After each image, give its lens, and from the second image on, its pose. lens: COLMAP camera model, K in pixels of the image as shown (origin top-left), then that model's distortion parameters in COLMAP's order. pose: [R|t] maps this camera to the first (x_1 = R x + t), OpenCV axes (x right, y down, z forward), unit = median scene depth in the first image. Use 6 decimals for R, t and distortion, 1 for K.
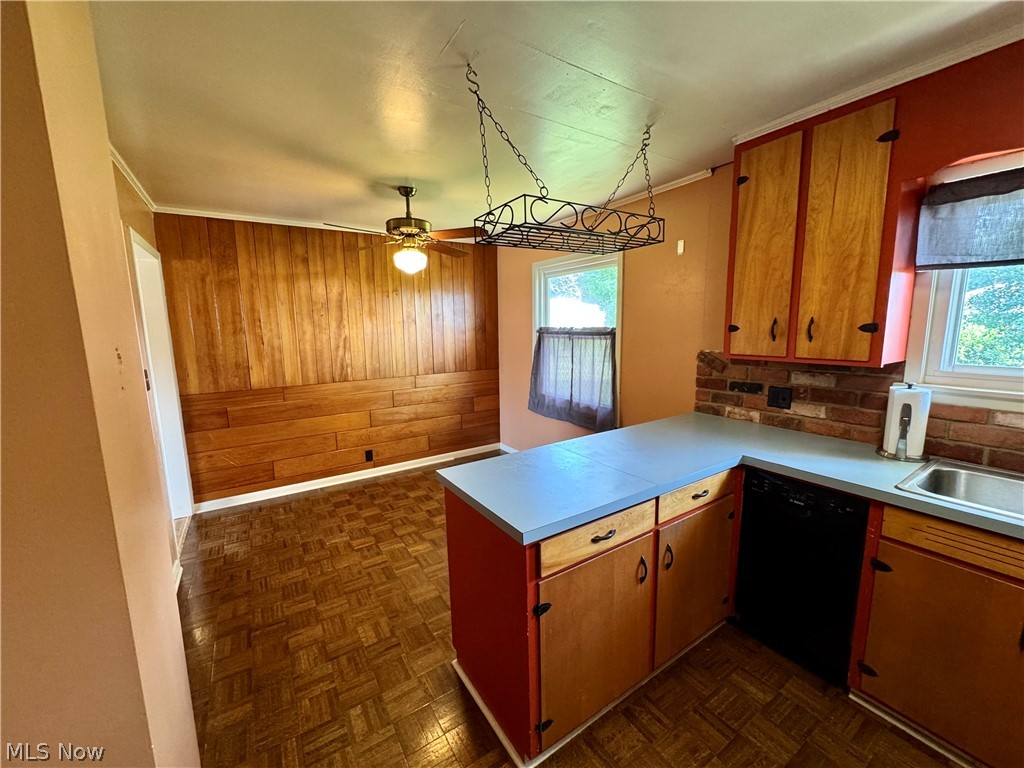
lens RADIAL K [[408.6, 0, 512.0], [0, 408.6, 384.0], [0, 0, 1]] dist [-0.003510, -0.000534]
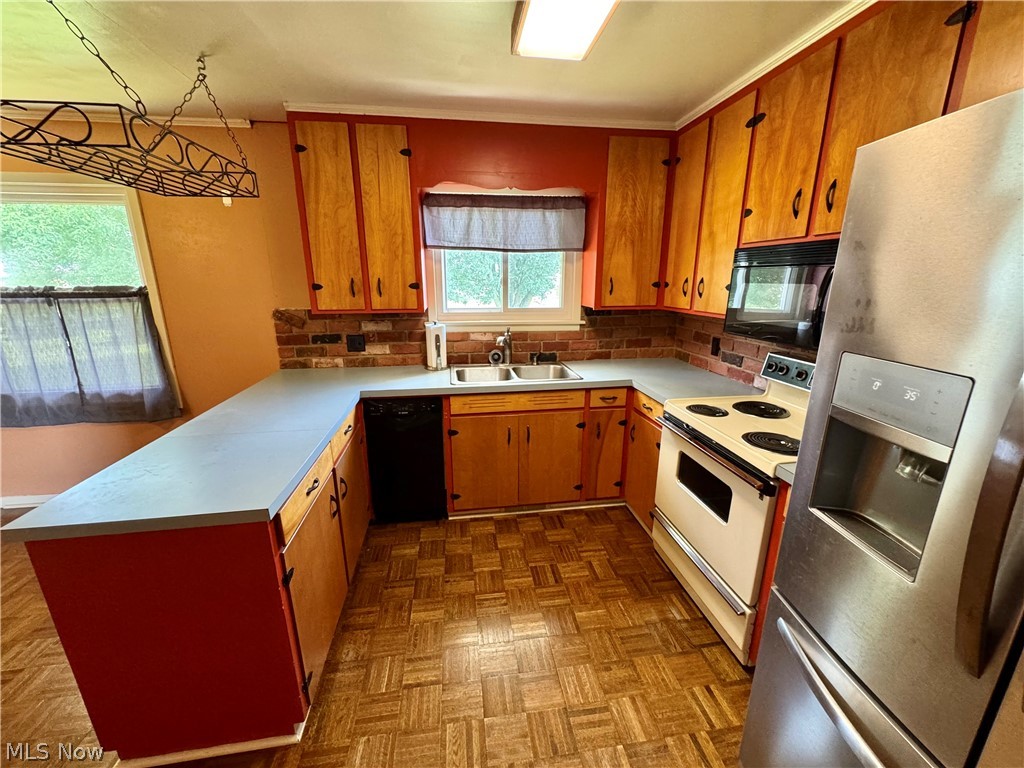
lens RADIAL K [[410.6, 0, 512.0], [0, 410.6, 384.0], [0, 0, 1]] dist [-0.000520, 0.000042]
pose [[0.416774, -0.215269, 0.883153, -0.326438], [0.127046, 0.975813, 0.177900, -0.009298], [-0.900088, 0.038056, 0.434043, 0.041526]]
